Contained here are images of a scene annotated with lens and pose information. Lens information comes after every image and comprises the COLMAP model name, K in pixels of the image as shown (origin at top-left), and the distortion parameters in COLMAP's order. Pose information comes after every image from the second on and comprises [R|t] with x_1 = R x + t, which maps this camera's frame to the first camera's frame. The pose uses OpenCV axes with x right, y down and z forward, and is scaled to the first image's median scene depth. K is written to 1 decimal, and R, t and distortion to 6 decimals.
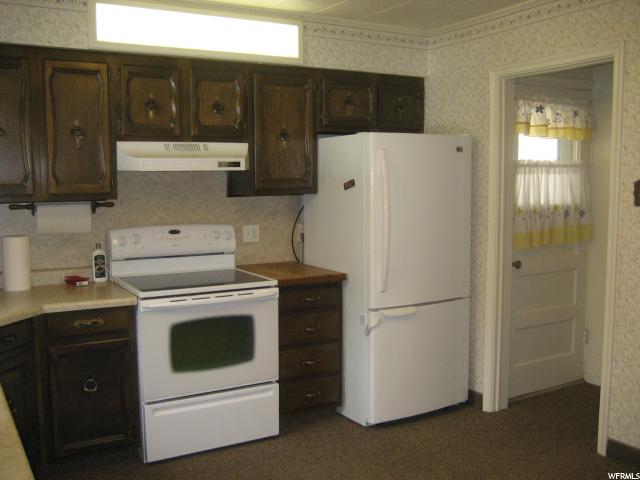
lens RADIAL K [[667.2, 0, 320.8], [0, 667.2, 242.3], [0, 0, 1]] dist [-0.077889, 0.000000]
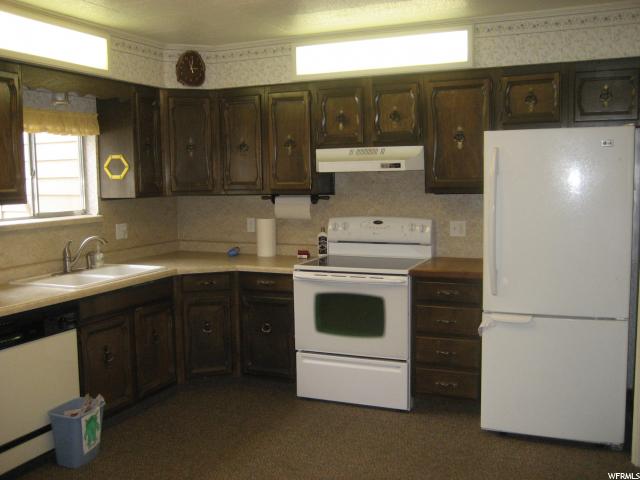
lens RADIAL K [[667.2, 0, 321.1], [0, 667.2, 238.4], [0, 0, 1]] dist [-0.077889, 0.000000]
pose [[0.584239, 0.071915, -0.808389, 0.724968], [-0.067284, 0.996929, 0.040060, -0.029332], [0.808788, 0.030987, 0.587284, 0.228890]]
